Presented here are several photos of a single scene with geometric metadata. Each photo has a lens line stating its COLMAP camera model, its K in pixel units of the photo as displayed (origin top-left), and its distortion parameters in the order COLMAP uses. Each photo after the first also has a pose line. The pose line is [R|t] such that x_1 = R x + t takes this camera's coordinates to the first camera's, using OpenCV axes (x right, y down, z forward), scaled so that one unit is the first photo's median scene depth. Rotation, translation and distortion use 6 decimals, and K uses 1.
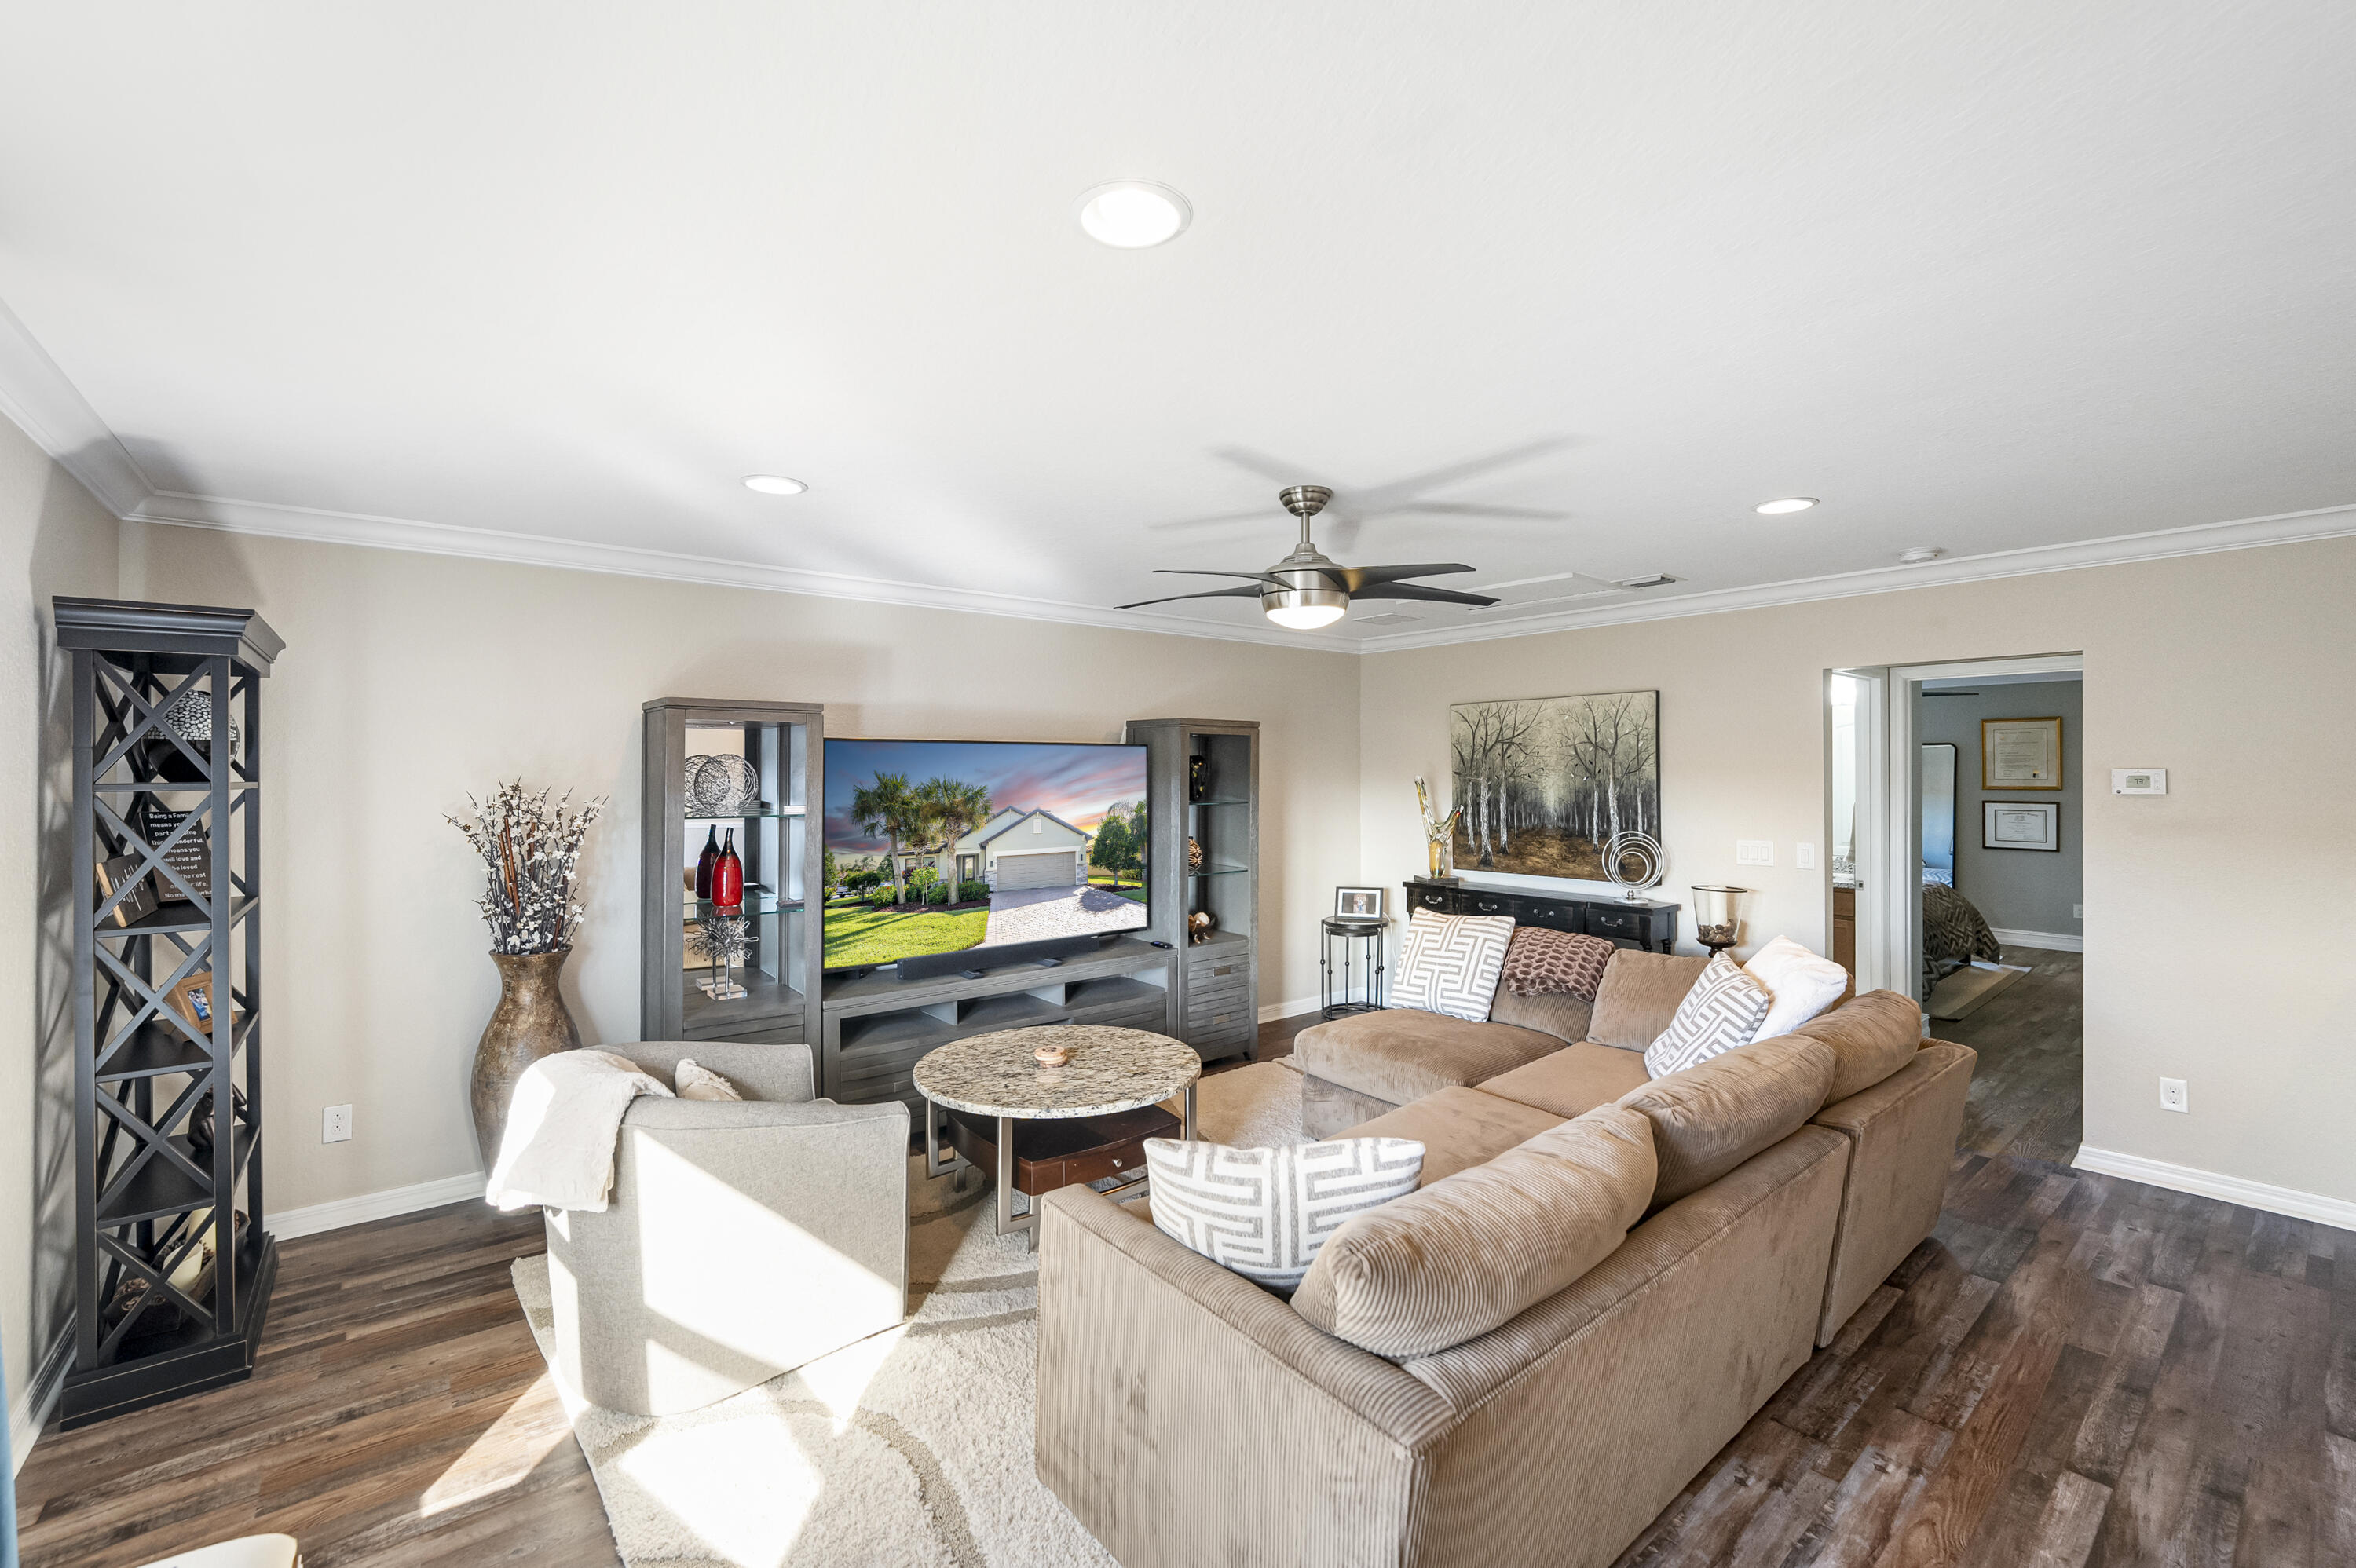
lens RADIAL K [[967.7, 0, 1178.0], [0, 967.7, 784.0], [0, 0, 1]] dist [-0.000441, -0.000087]
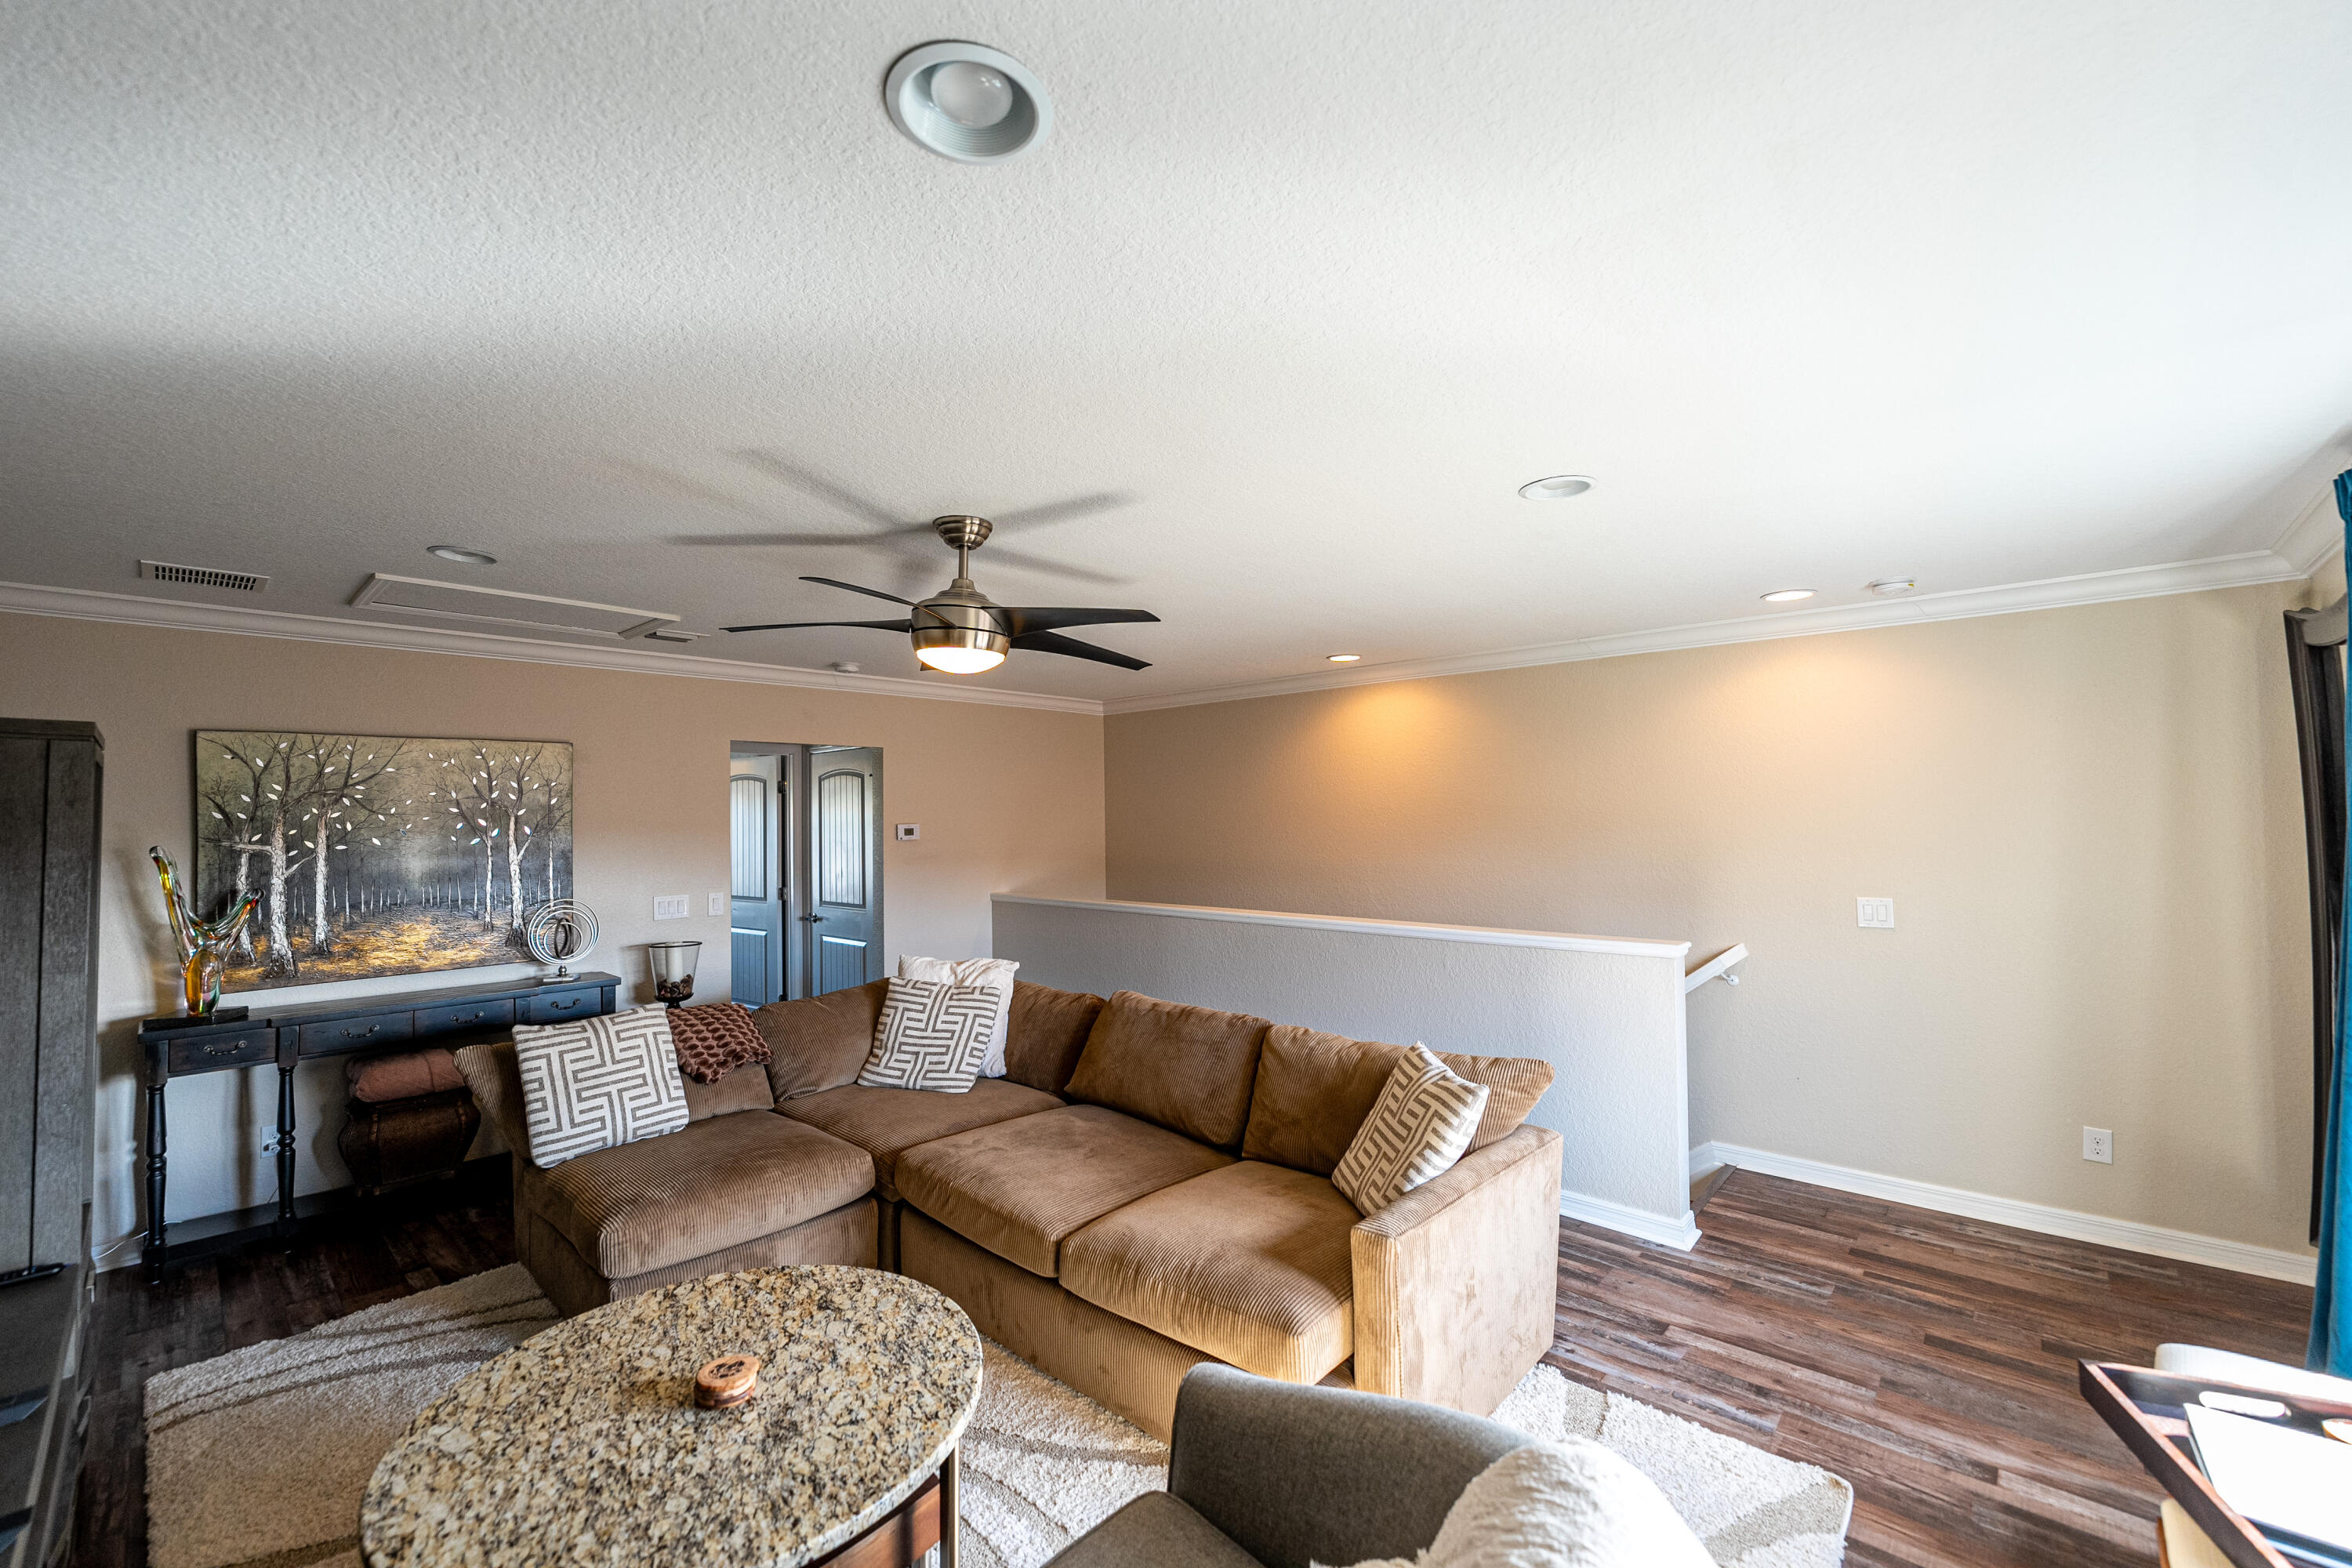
lens RADIAL K [[940.5, 0, 1176.0], [0, 940.5, 784.0], [0, 0, 1]] dist [-0.031747, -0.000006]
pose [[-0.142578, 0.040354, 0.988961, -0.613302], [0.029427, 0.998900, -0.036517, -0.012283], [-0.989346, 0.023896, -0.143609, 0.758576]]
